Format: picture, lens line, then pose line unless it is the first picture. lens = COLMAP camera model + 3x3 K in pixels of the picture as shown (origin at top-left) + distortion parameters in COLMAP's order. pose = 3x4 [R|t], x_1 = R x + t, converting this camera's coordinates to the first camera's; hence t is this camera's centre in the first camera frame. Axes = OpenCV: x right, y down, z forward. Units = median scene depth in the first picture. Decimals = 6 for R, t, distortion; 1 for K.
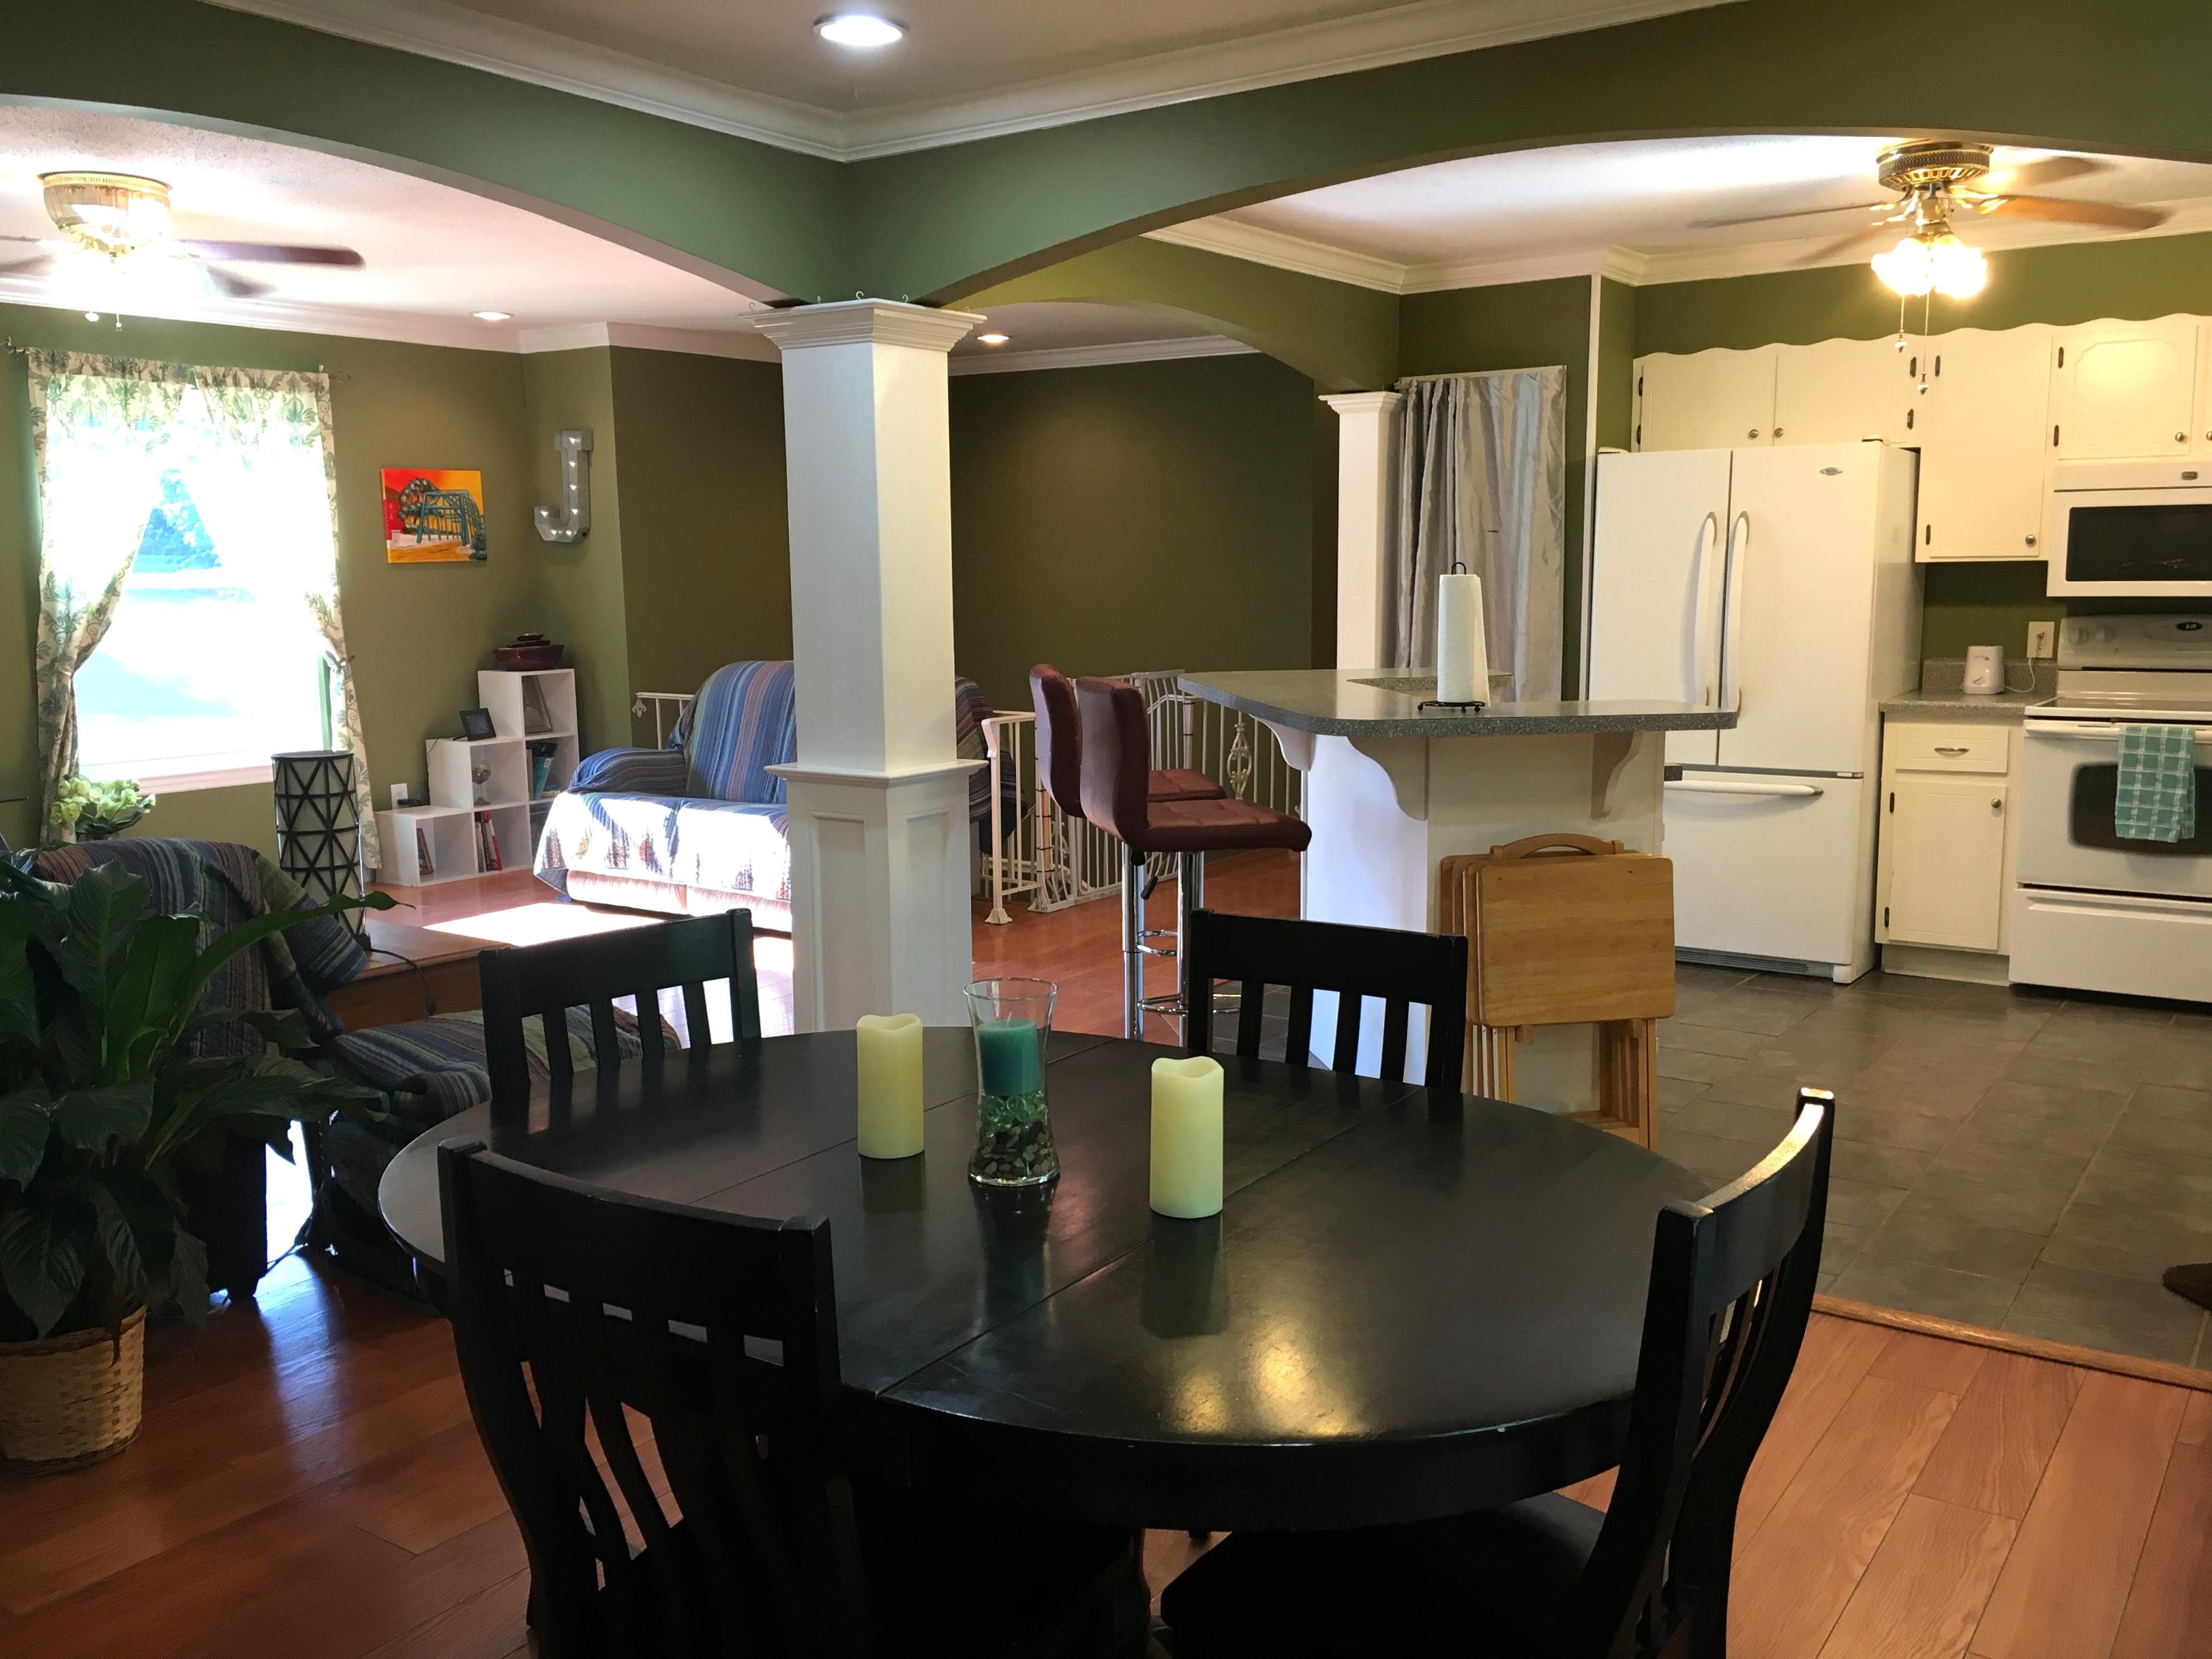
lens RADIAL K [[1871.3, 0, 1107.0], [0, 1871.3, 839.9], [0, 0, 1]] dist [0.105416, -0.153204]
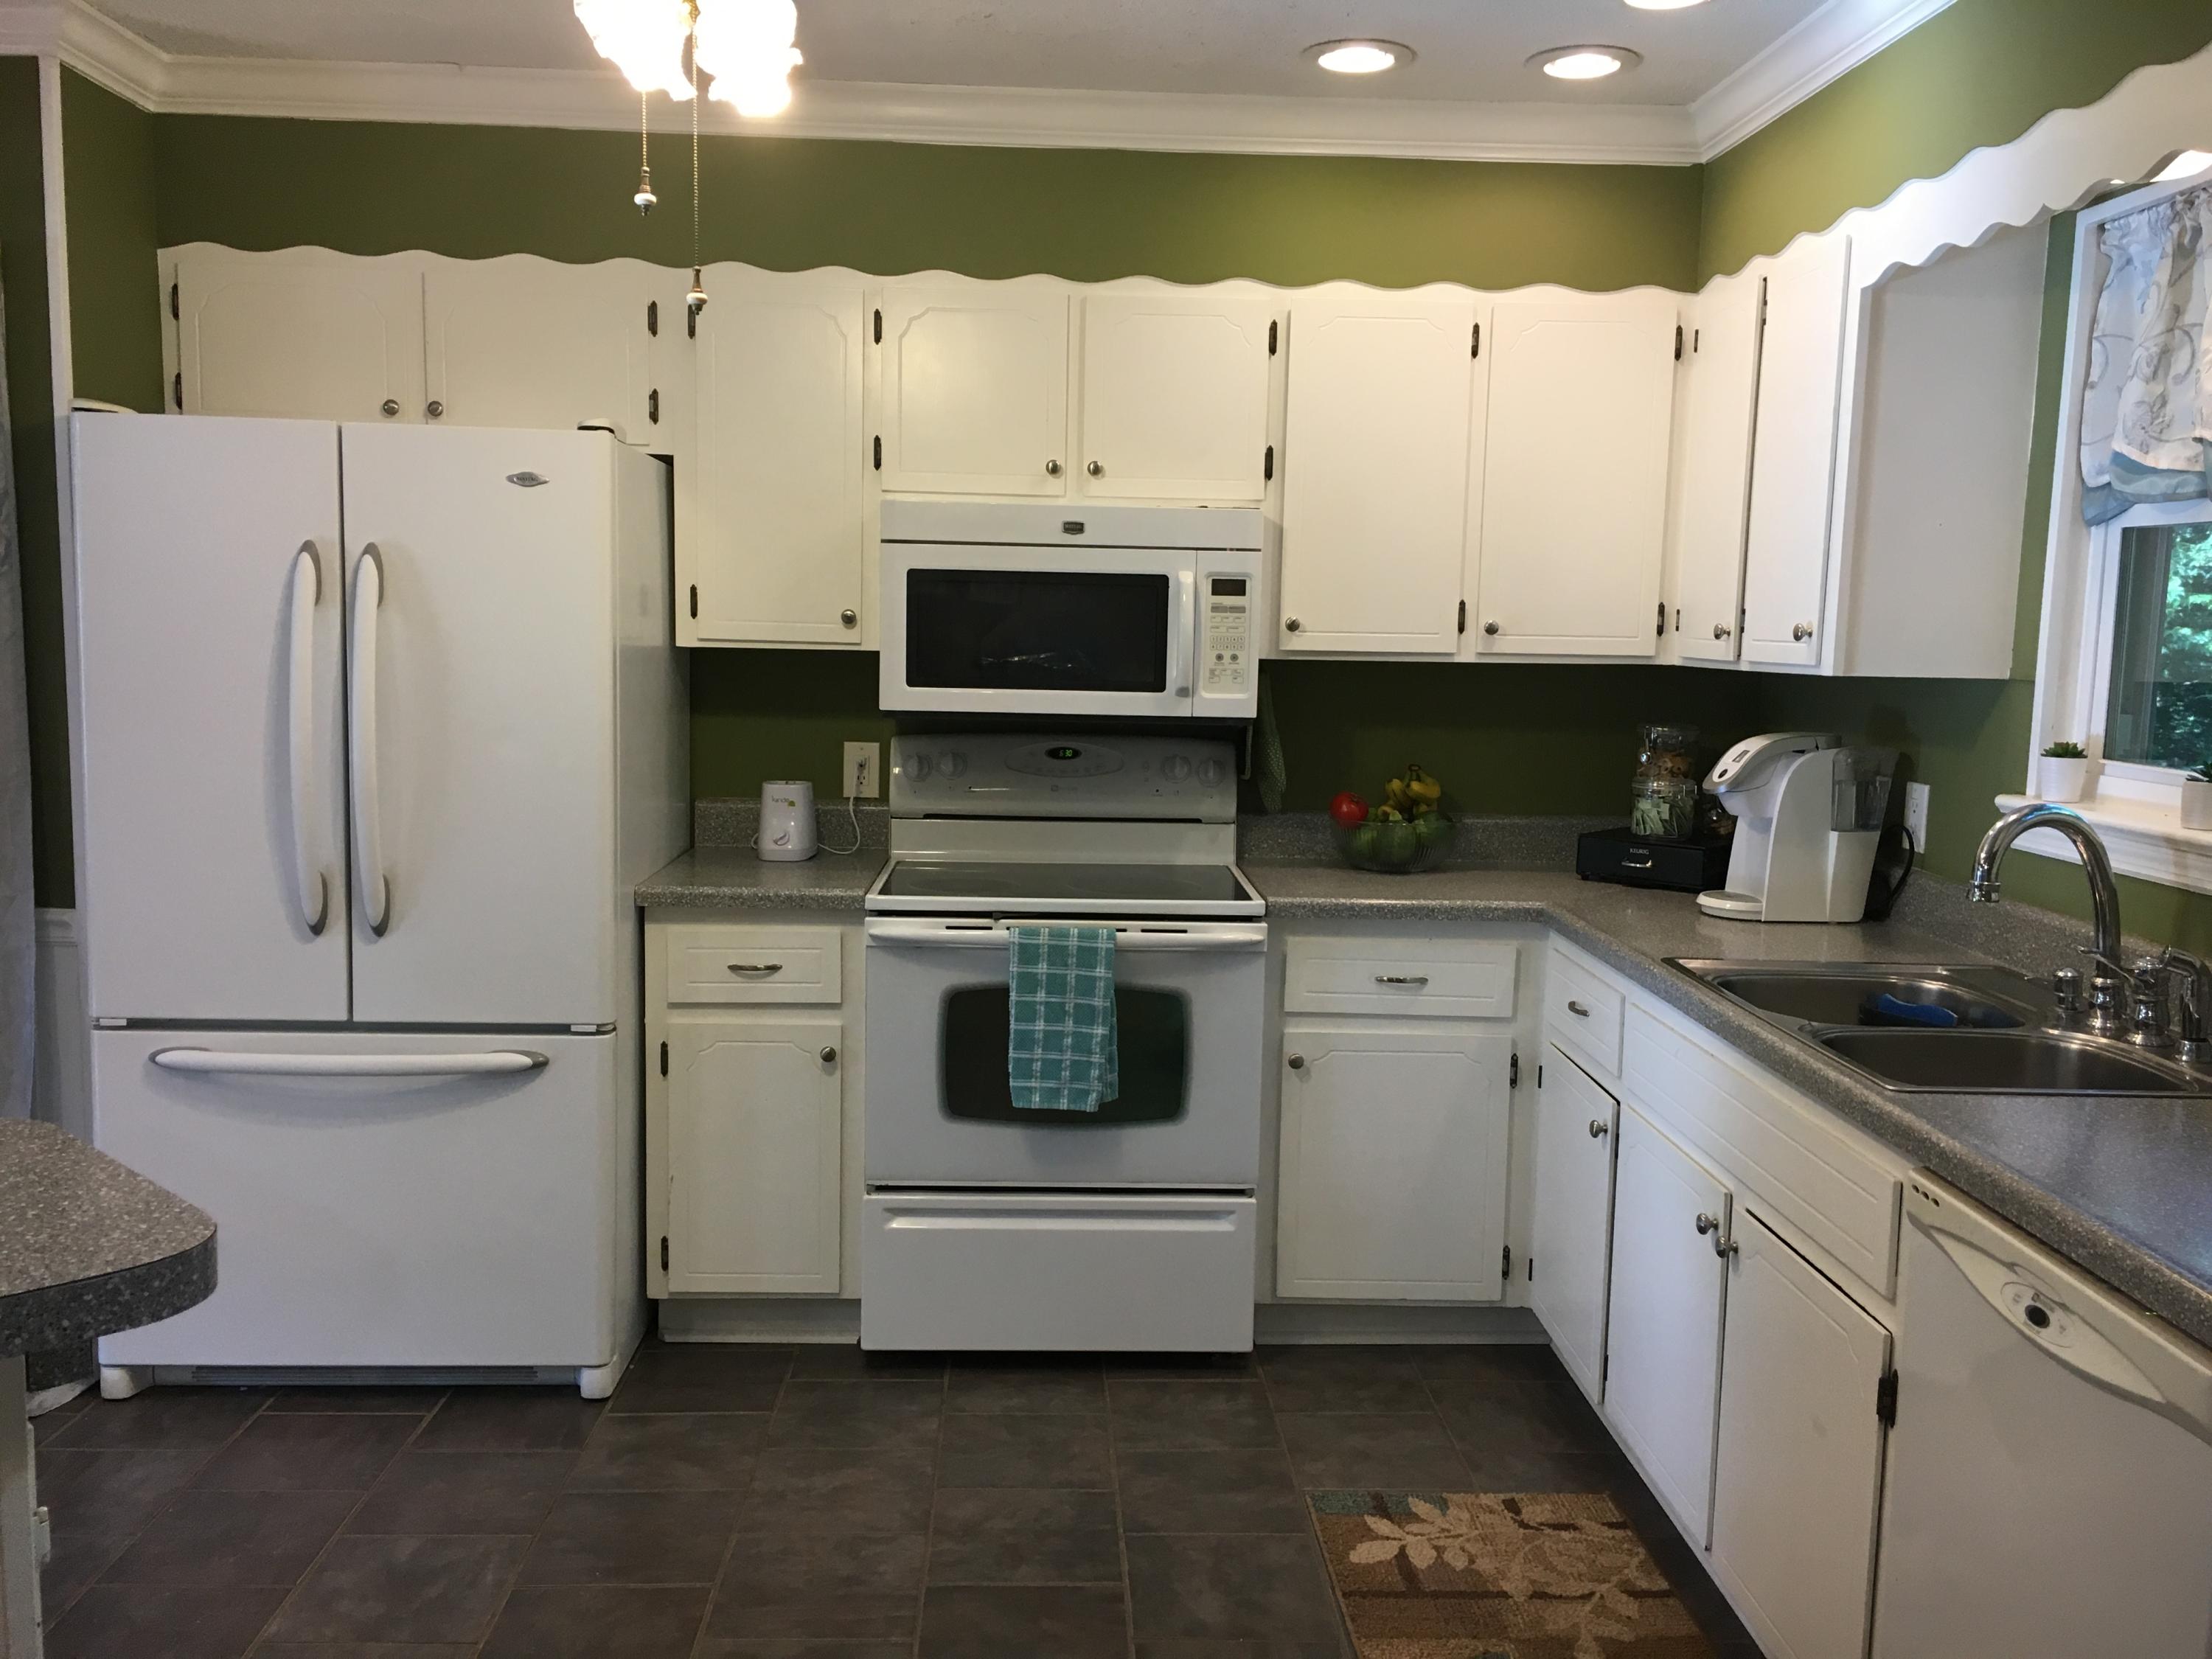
lens RADIAL K [[1896.6, 0, 1106.0], [0, 1896.6, 829.5], [0, 0, 1]] dist [0.055258, -0.003982]
pose [[0.800472, -0.038797, 0.598114, 0.178566], [0.054807, 0.998460, -0.008584, -0.078415], [-0.596860, 0.039652, 0.801365, 0.455038]]
